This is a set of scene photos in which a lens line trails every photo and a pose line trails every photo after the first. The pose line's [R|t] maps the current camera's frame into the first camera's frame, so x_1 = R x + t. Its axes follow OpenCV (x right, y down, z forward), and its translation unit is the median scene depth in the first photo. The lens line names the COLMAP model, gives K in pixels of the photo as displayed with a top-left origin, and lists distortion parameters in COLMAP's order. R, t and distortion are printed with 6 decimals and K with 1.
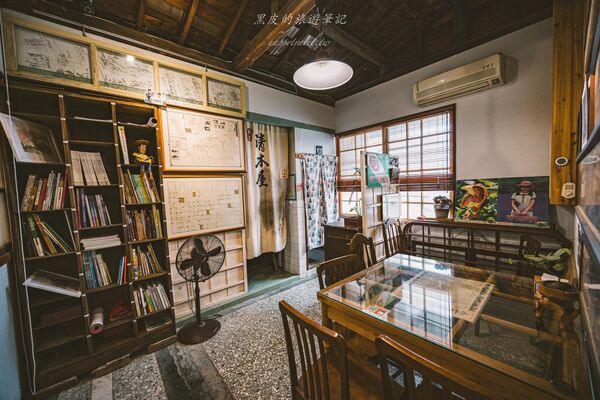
lens RADIAL K [[232.5, 0, 300.0], [0, 232.5, 200.0], [0, 0, 1]] dist [-0.000253, -0.000017]
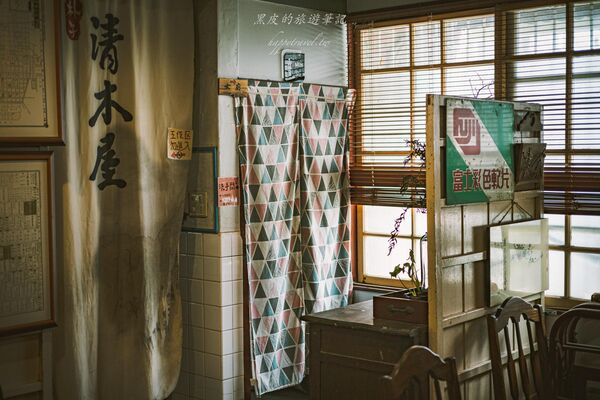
lens RADIAL K [[873.7, 0, 300.0], [0, 873.7, 200.0], [0, 0, 1]] dist [0.016068, 0.032580]
pose [[0.993305, 0.022865, 0.113237, -0.044200], [-0.021538, 0.999685, -0.012921, -0.033400], [-0.113497, 0.010396, 0.993484, -0.166917]]
